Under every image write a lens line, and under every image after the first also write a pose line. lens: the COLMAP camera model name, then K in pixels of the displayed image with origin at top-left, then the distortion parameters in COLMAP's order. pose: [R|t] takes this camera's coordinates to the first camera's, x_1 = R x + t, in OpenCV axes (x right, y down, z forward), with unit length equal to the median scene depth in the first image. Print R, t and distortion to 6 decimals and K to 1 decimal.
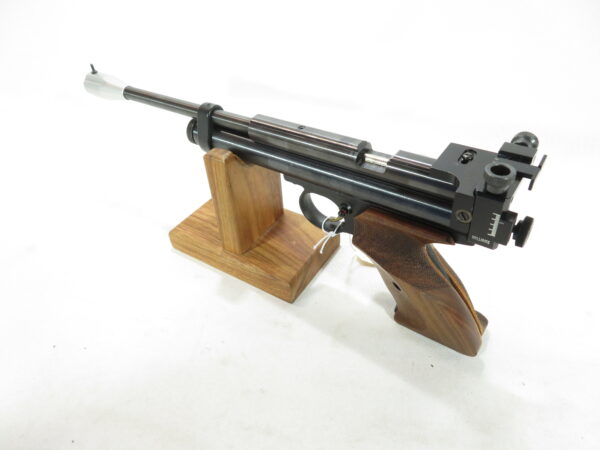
lens RADIAL K [[423.4, 0, 300.0], [0, 423.4, 225.0], [0, 0, 1]] dist [-0.000829, 0.004646]
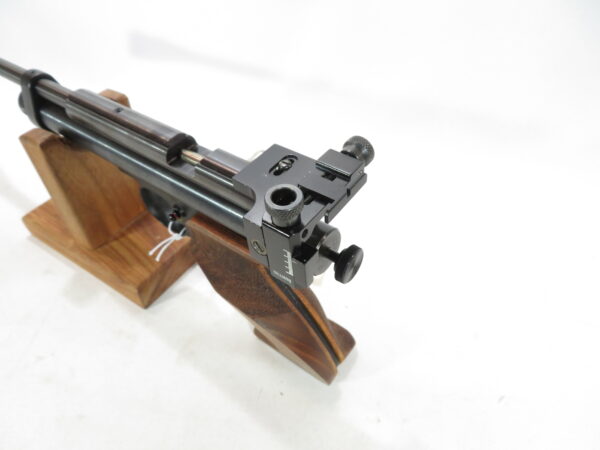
lens RADIAL K [[423.4, 0, 300.0], [0, 423.4, 225.0], [0, 0, 1]] dist [-0.000829, 0.004646]
pose [[0.999066, 0.041438, 0.012236, 0.293797], [-0.042454, 0.994103, 0.099784, -0.092214], [-0.008029, -0.100211, 0.994934, 0.148996]]
